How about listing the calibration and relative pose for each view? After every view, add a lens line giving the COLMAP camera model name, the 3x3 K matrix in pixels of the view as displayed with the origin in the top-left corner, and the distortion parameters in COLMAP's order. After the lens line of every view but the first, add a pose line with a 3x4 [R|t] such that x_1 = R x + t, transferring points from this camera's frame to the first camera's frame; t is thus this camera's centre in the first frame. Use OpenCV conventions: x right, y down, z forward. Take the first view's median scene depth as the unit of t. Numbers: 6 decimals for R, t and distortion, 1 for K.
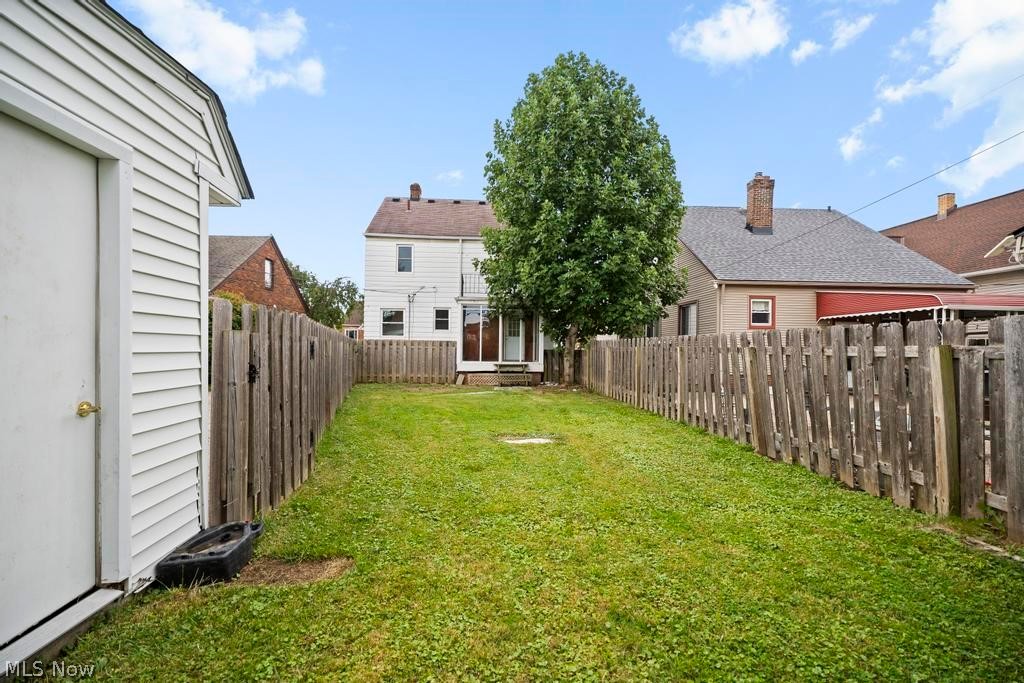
lens RADIAL K [[467.5, 0, 509.8], [0, 467.5, 347.2], [0, 0, 1]] dist [-0.000250, -0.000075]
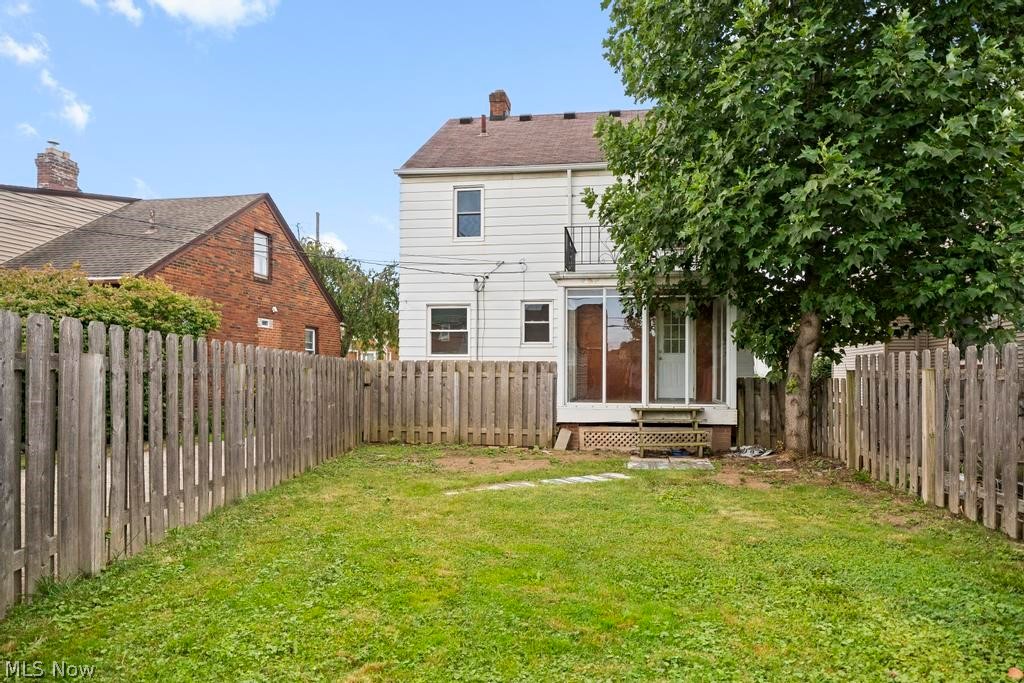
lens RADIAL K [[757.6, 0, 513.0], [0, 757.6, 374.8], [0, 0, 1]] dist [-0.000444, -0.000656]
pose [[0.979240, -0.006674, -0.202592, 0.005483], [0.006865, 0.999976, 0.000244, 0.000061], [0.202586, -0.001630, 0.979263, 0.194200]]
